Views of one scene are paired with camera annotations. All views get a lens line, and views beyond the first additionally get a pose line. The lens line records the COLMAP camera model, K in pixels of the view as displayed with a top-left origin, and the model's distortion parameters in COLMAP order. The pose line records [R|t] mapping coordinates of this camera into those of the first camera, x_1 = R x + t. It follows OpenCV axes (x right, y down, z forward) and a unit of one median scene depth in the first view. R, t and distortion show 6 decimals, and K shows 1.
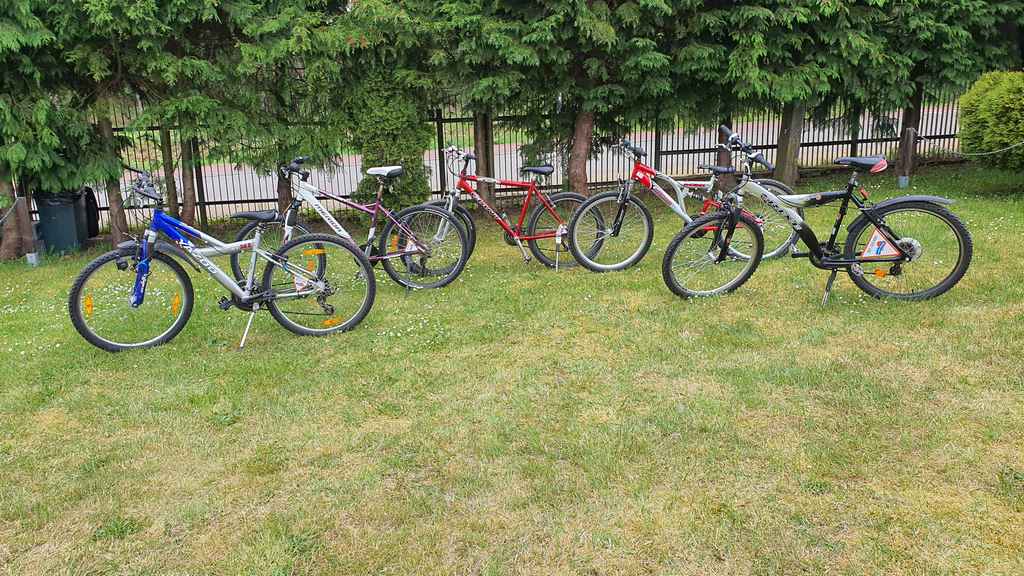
lens RADIAL K [[800.2, 0, 512.0], [0, 800.2, 288.0], [0, 0, 1]] dist [0.074333, -0.118575]
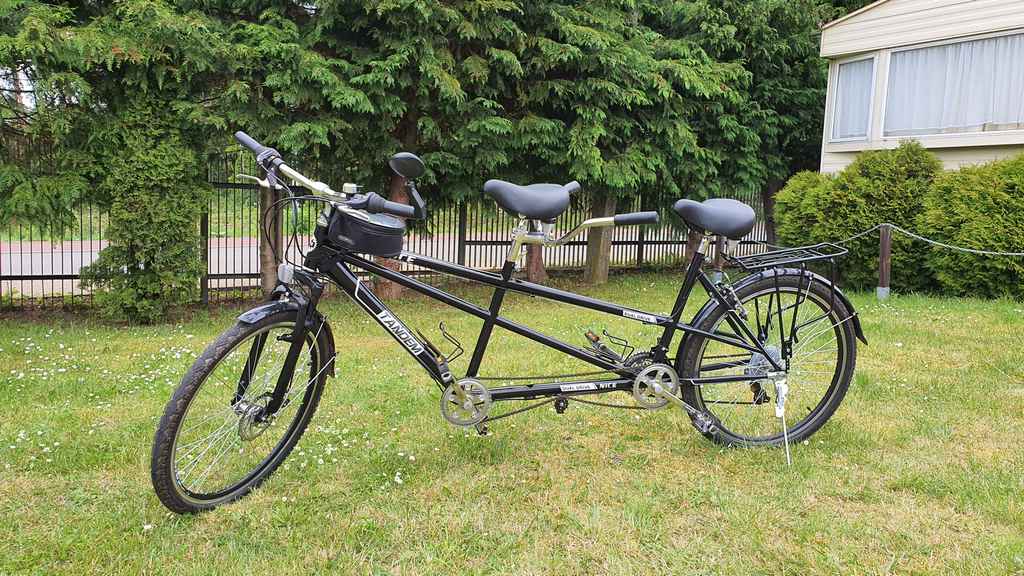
lens RADIAL K [[800.2, 0, 512.0], [0, 800.2, 288.0], [0, 0, 1]] dist [0.074333, -0.118575]
pose [[0.928574, 0.028030, 0.370087, -0.123607], [0.026660, 0.989531, -0.141837, 0.013710], [-0.370188, 0.141573, 0.918106, 0.219842]]
